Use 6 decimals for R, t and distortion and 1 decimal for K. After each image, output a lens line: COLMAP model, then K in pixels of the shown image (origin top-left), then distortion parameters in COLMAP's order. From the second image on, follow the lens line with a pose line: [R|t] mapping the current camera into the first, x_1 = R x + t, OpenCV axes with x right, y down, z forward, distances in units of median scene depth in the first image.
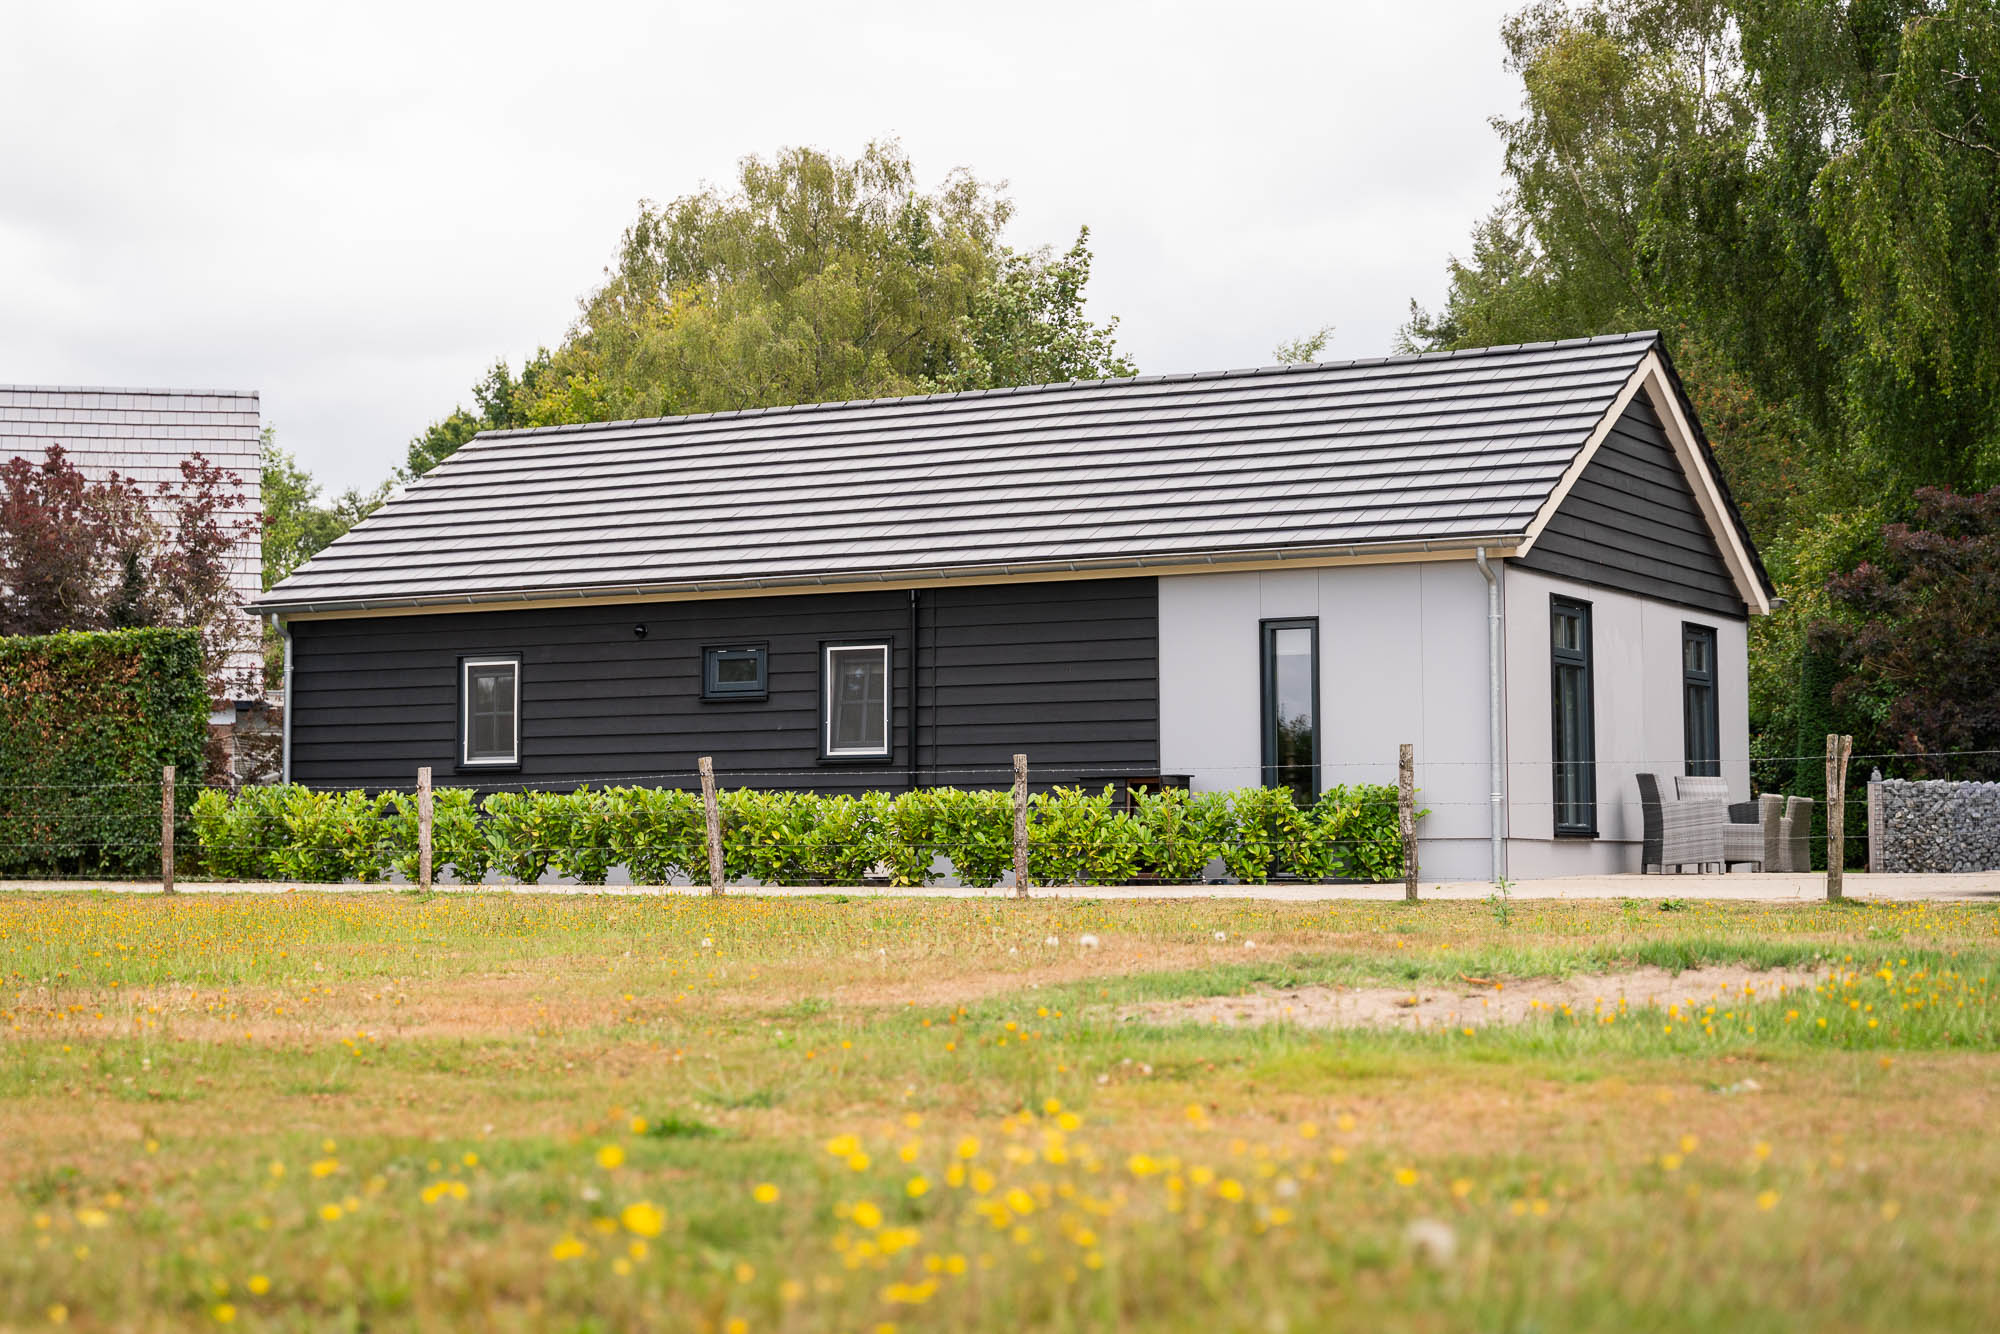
lens RADIAL K [[3252.1, 0, 992.3], [0, 3252.1, 640.9], [0, 0, 1]] dist [0.005507, -0.200573]
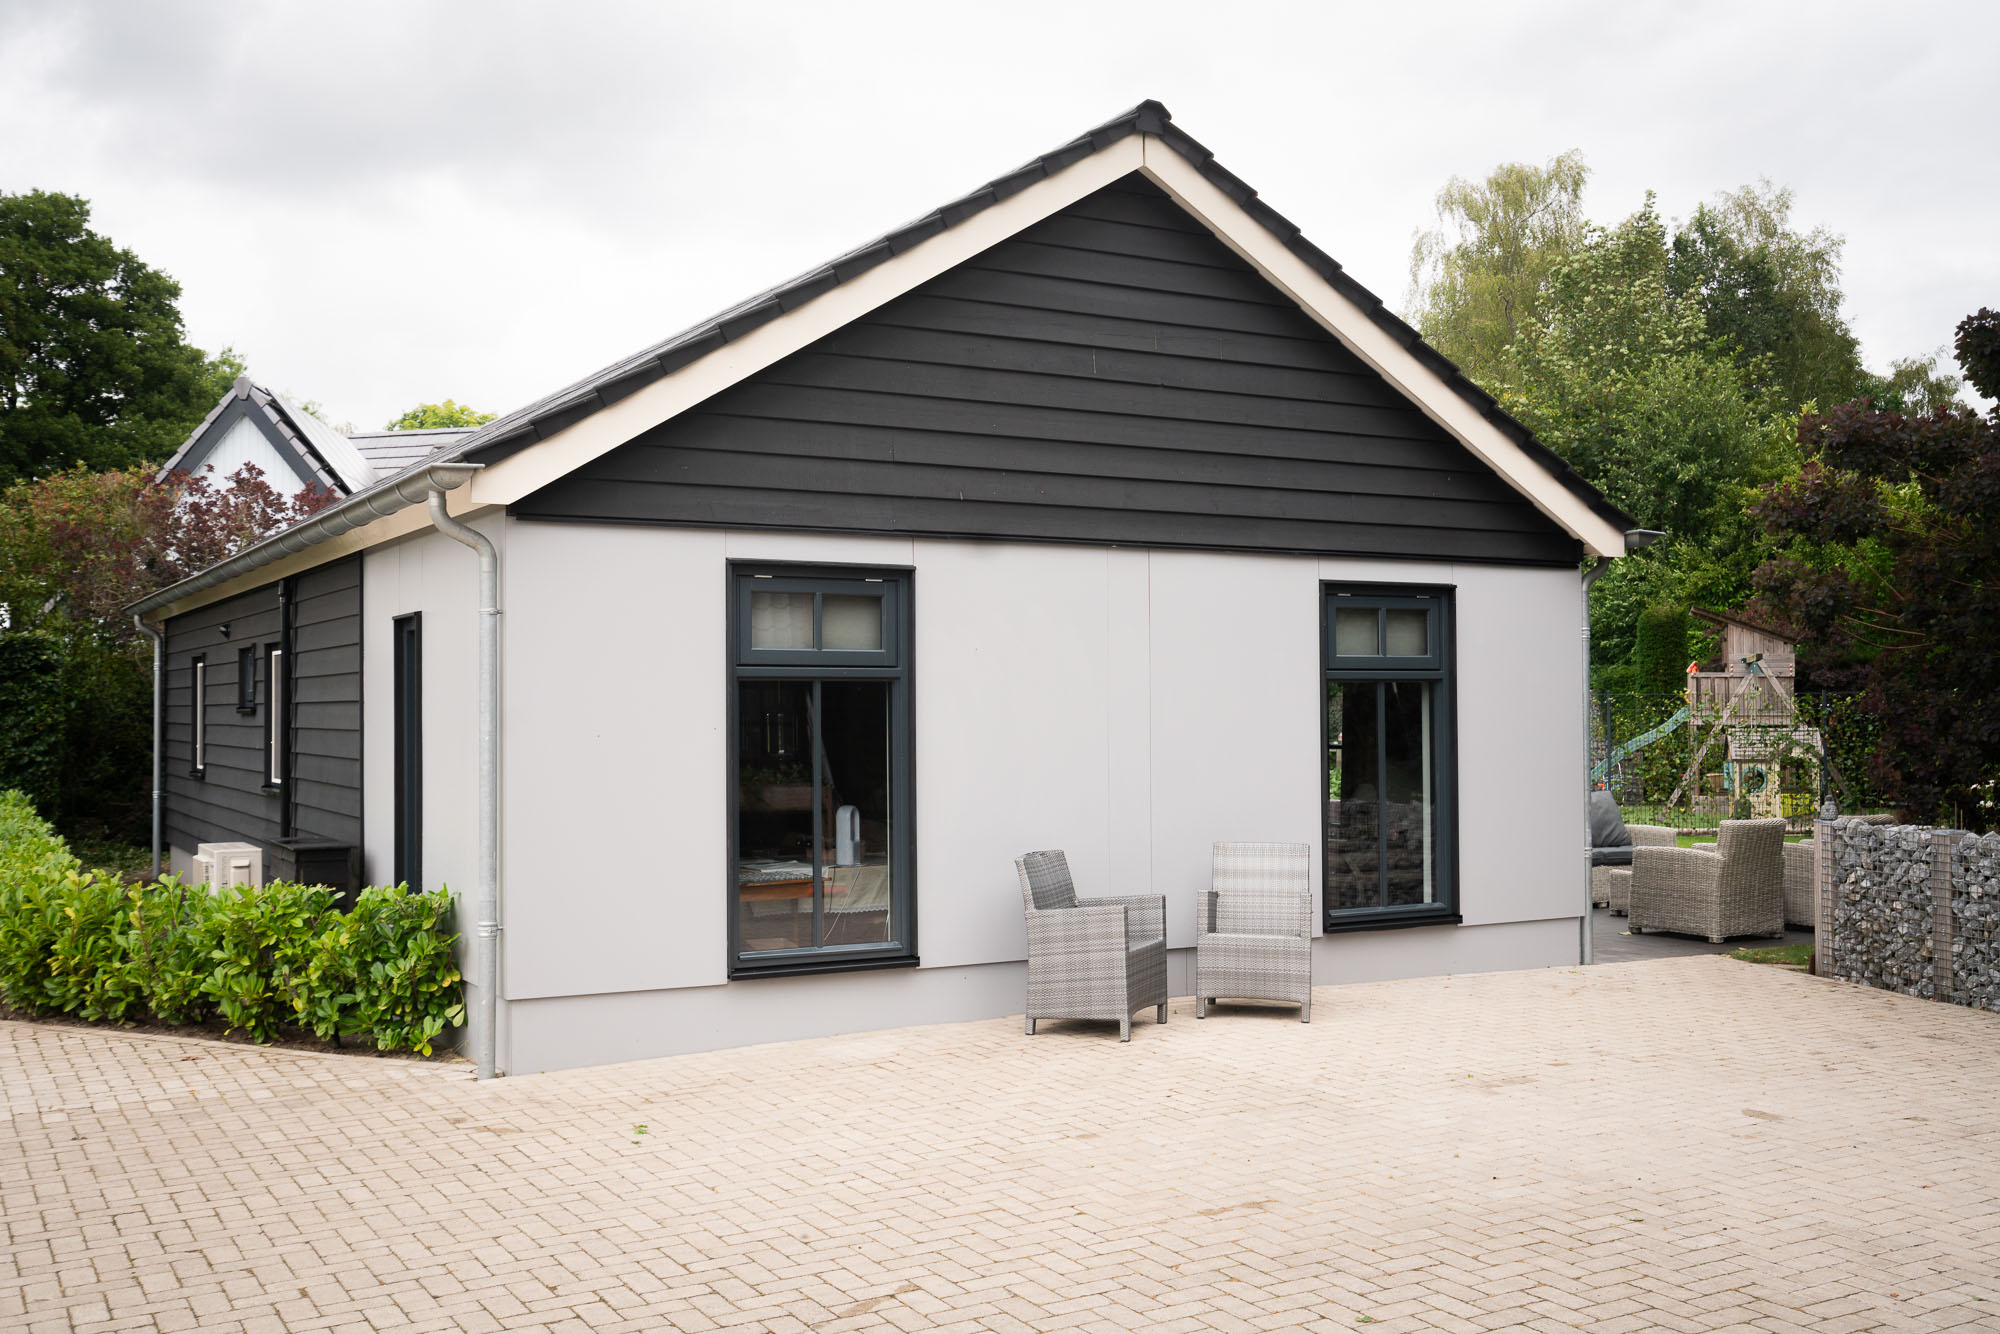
lens RADIAL K [[1937.3, 0, 1000.0], [0, 1937.3, 667.0], [0, 0, 1]] dist [0.010401, 0.001783]
pose [[0.857717, -0.011101, -0.514002, 0.373112], [0.038308, 0.998368, 0.042364, -0.007994], [0.512693, -0.056027, 0.856742, 0.693336]]
